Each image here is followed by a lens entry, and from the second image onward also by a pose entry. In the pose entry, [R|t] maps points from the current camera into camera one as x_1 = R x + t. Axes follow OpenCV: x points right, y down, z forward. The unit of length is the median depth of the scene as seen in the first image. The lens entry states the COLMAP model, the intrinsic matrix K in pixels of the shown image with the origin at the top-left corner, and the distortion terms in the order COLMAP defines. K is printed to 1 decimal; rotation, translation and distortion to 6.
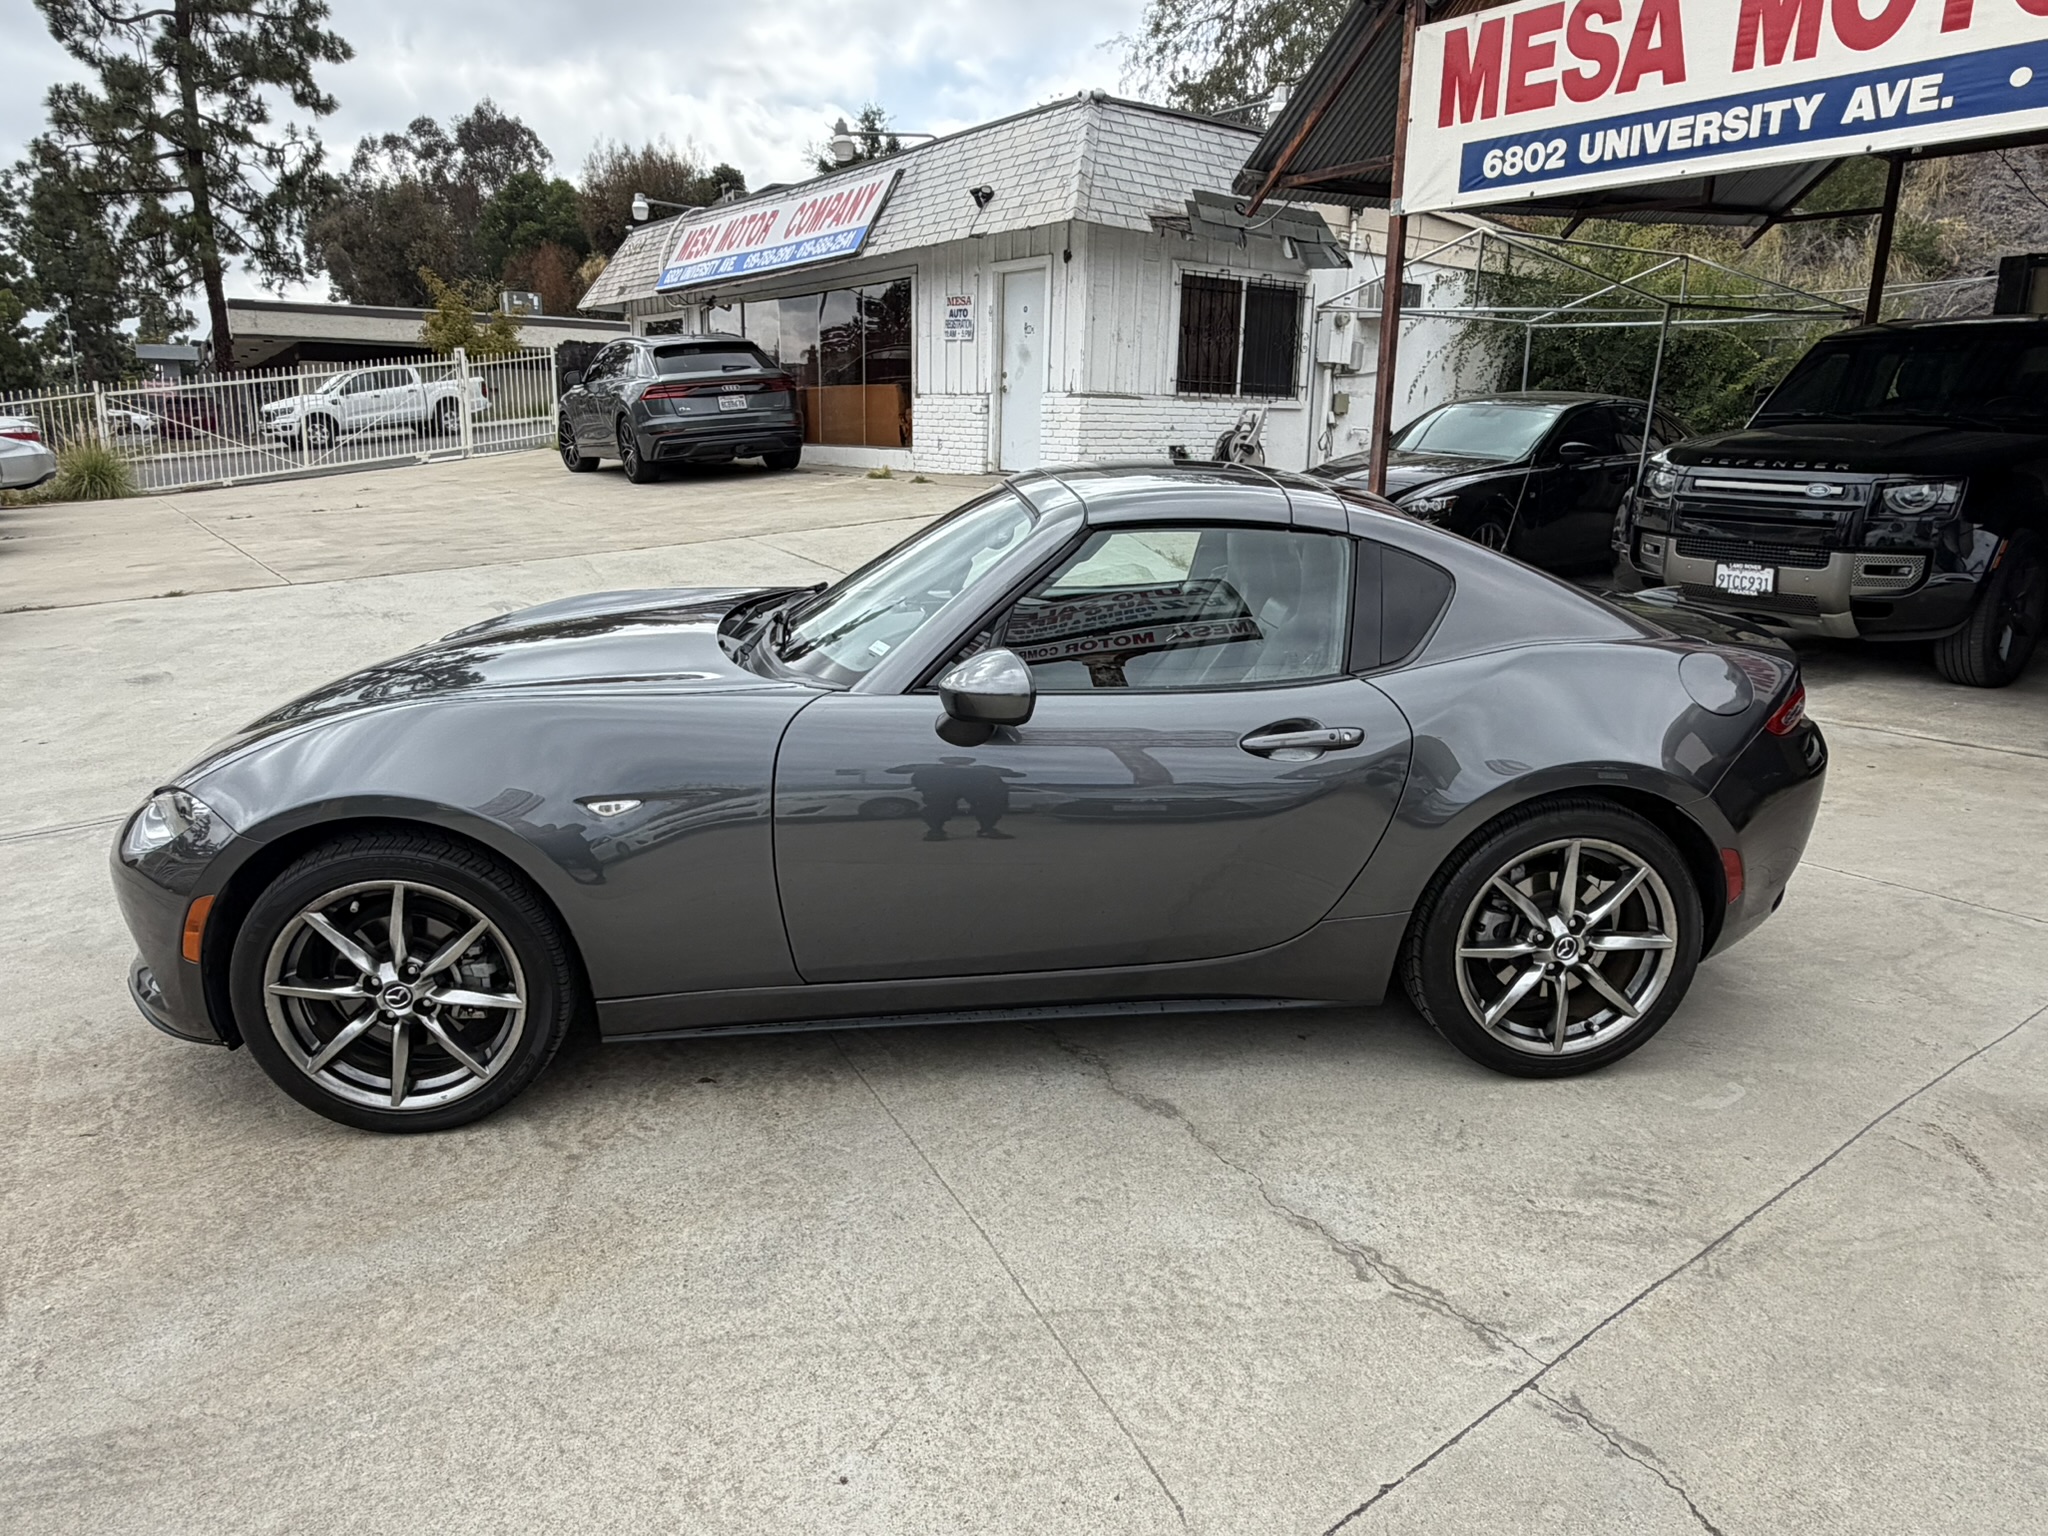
lens RADIAL K [[1330.3, 0, 1051.2], [0, 1330.3, 762.3], [0, 0, 1]] dist [-0.002583, 0.002843]
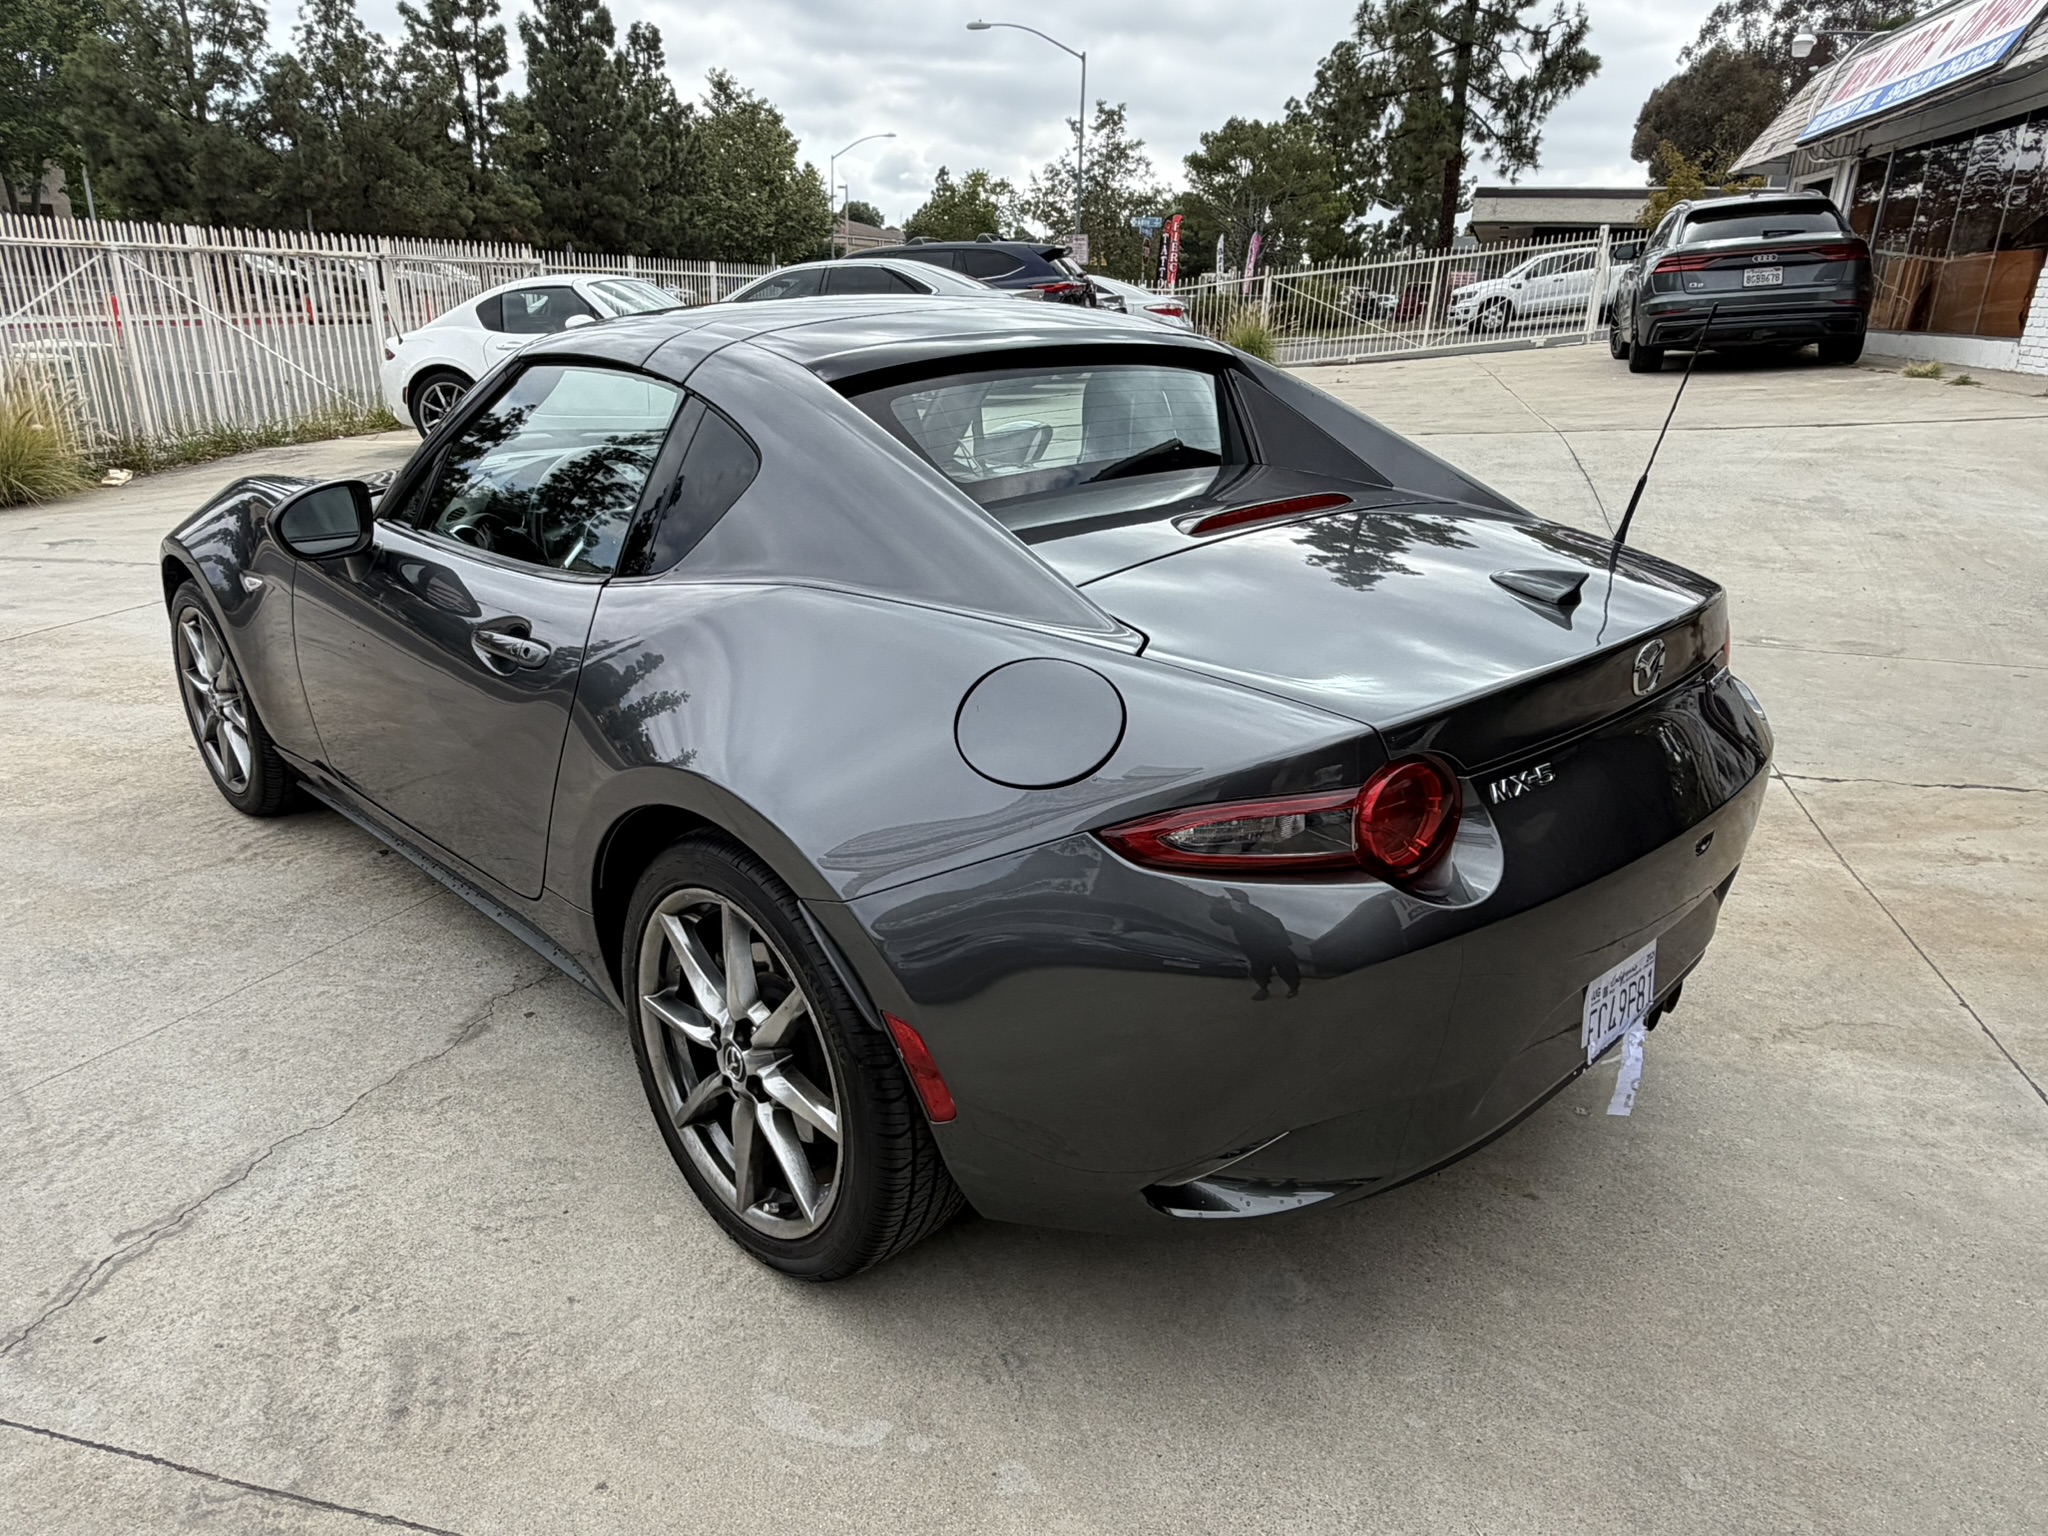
lens RADIAL K [[1346.6, 0, 1007.6], [0, 1346.6, 759.5], [0, 0, 1]] dist [-0.000209, 0.001669]
pose [[0.617213, 0.255901, -0.744018, 0.200095], [-0.203465, 0.965377, 0.163248, -0.028797], [0.760033, 0.050623, 0.647909, 0.148762]]
